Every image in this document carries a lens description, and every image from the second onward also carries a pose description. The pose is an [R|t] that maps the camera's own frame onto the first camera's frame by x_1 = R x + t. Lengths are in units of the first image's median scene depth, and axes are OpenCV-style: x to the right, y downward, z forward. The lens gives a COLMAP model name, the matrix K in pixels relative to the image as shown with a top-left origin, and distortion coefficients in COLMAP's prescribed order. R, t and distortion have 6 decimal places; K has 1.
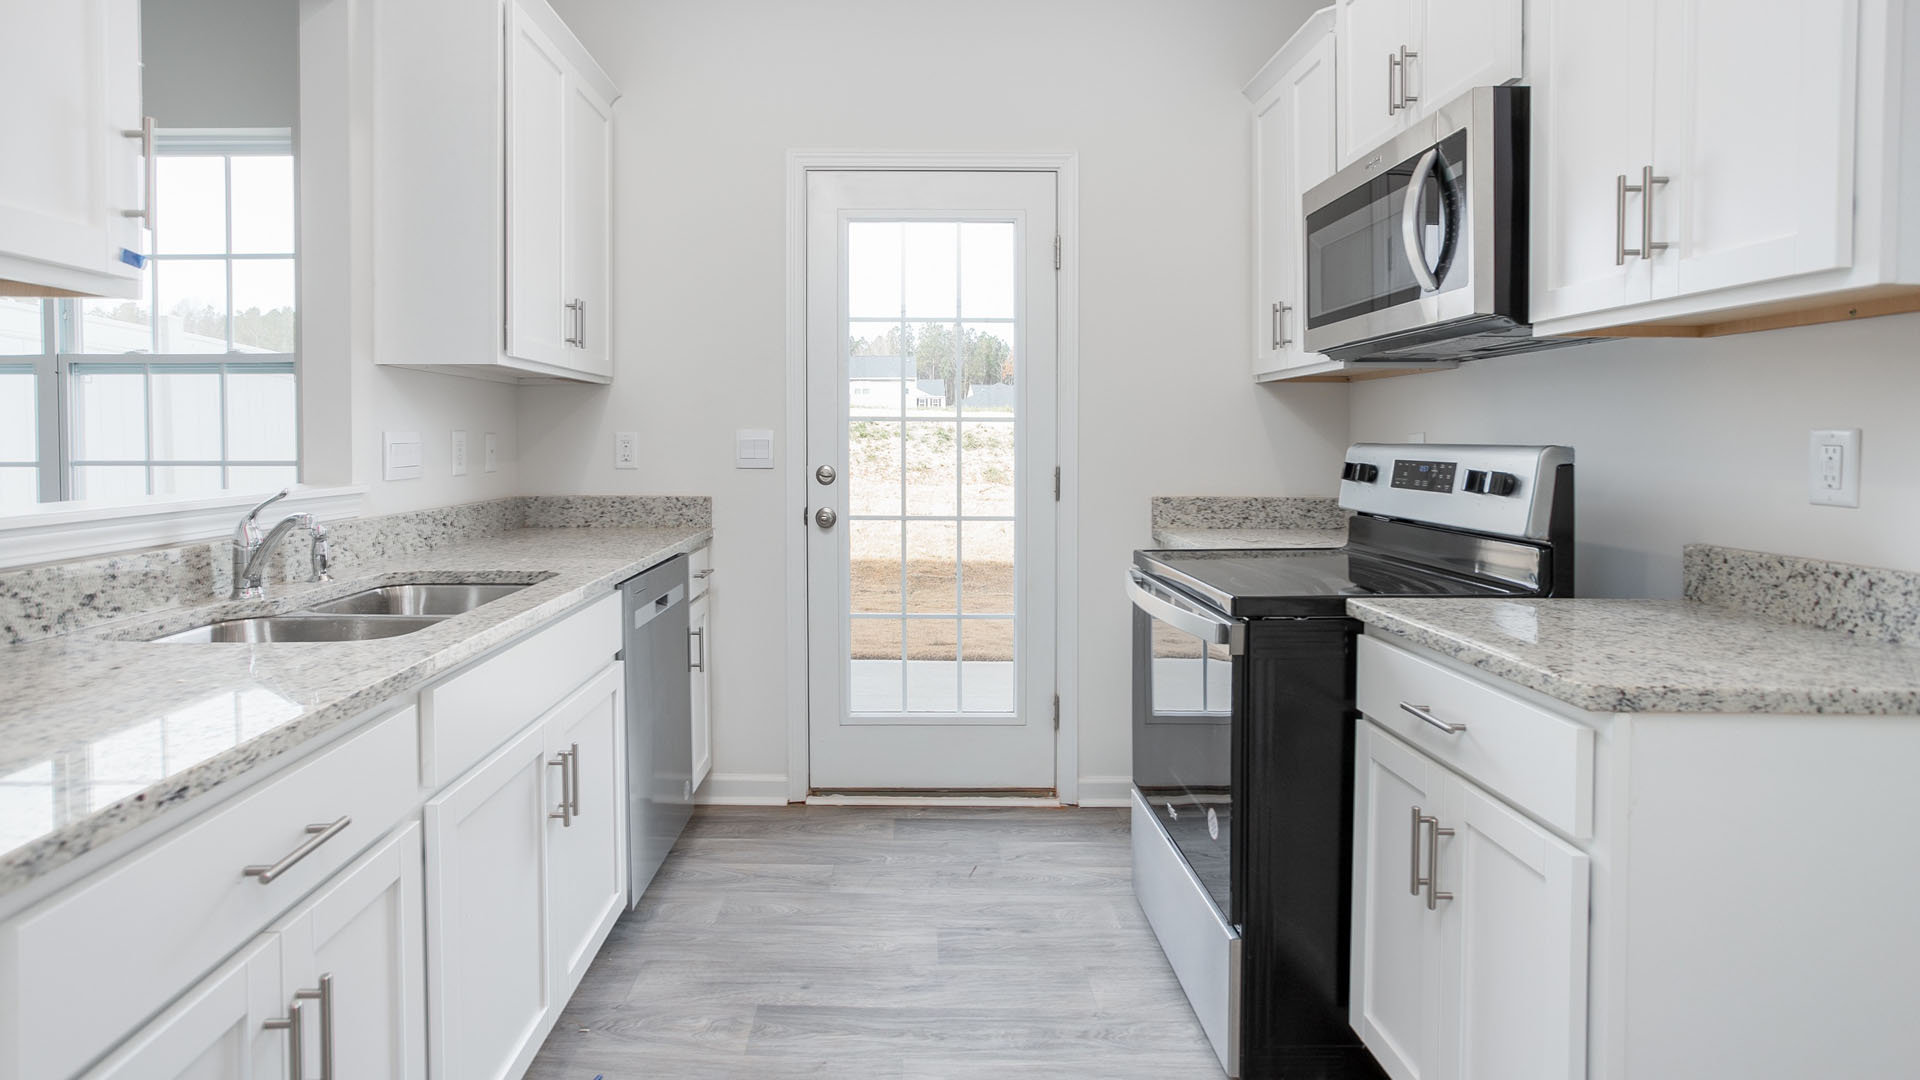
lens RADIAL K [[1029.9, 0, 956.8], [0, 1029.9, 443.6], [0, 0, 1]] dist [-0.000516, -0.000154]
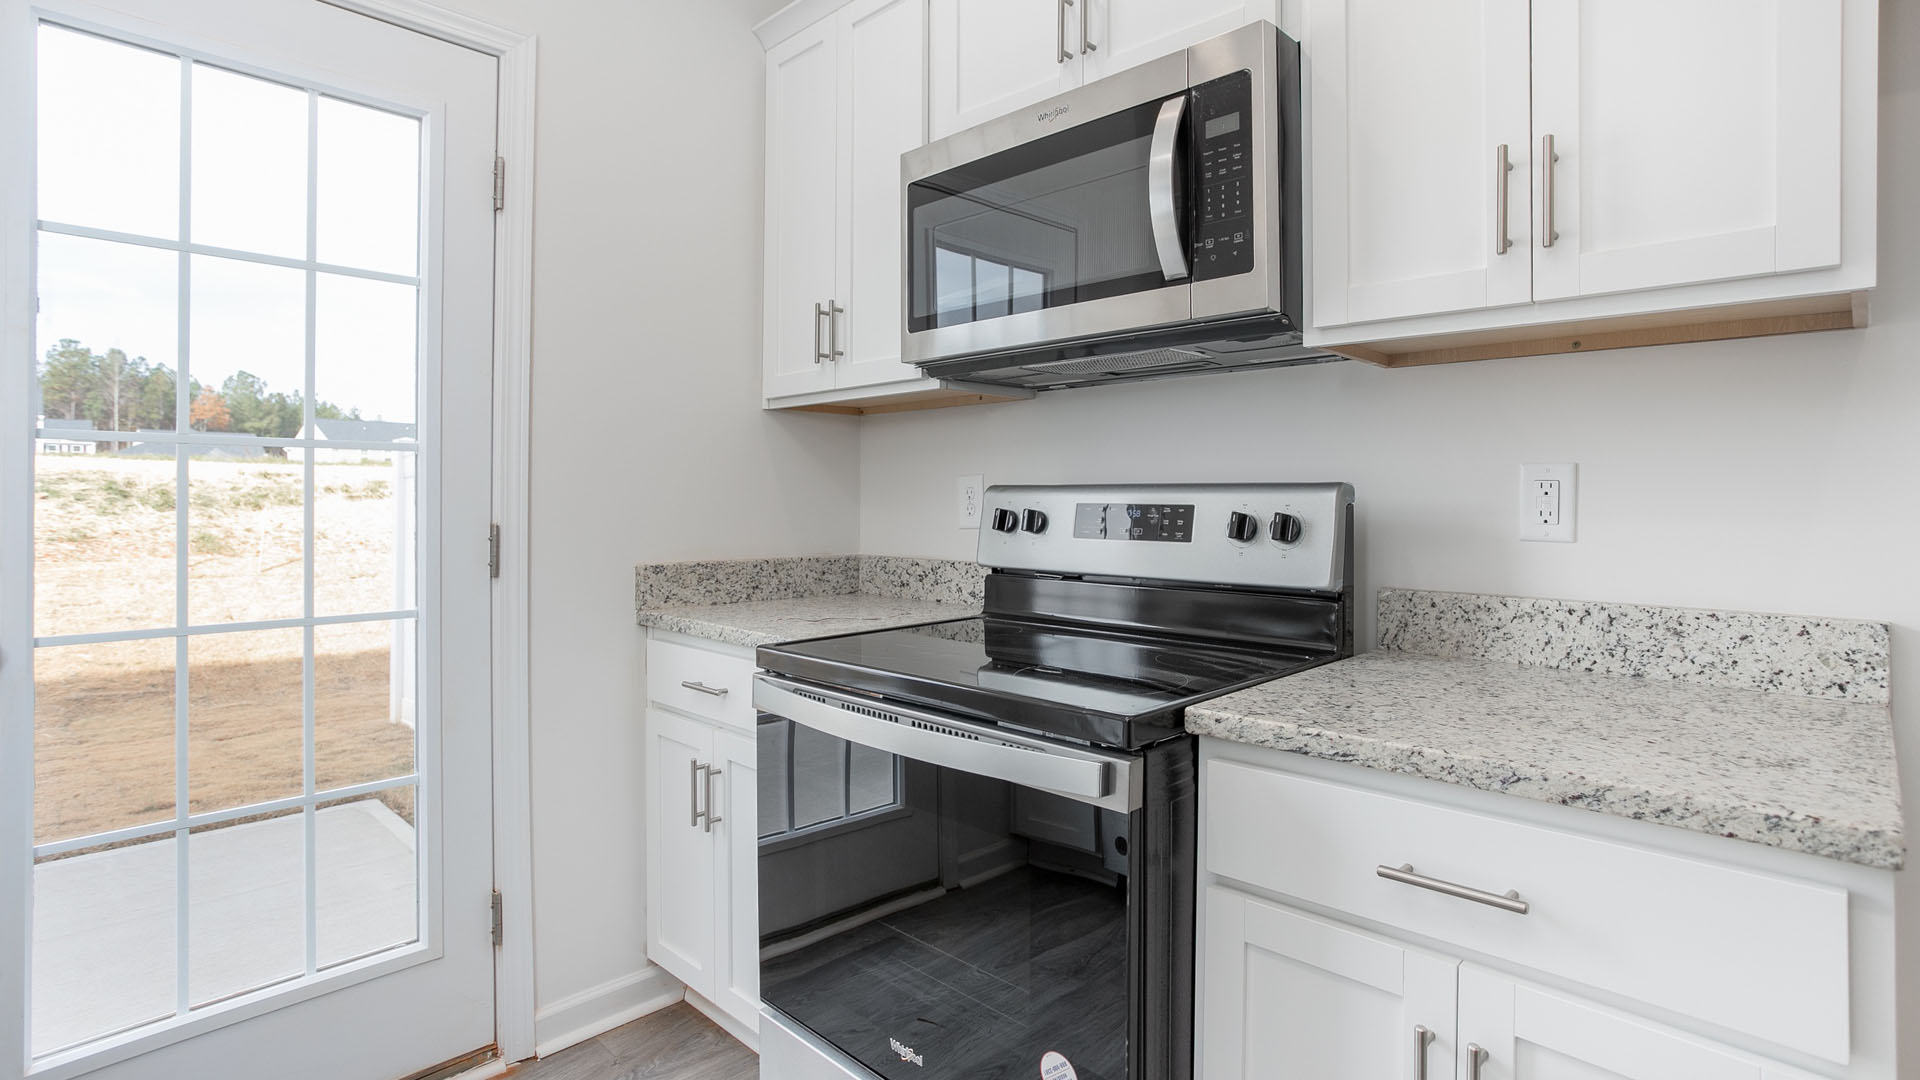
lens RADIAL K [[931.5, 0, 960.3], [0, 931.5, 491.0], [0, 0, 1]] dist [-0.020075, 0.000435]
pose [[0.723468, 0.004213, 0.690345, -0.142973], [0.005834, 0.999908, -0.012216, 0.017398], [-0.690333, 0.012865, 0.723377, 0.663079]]
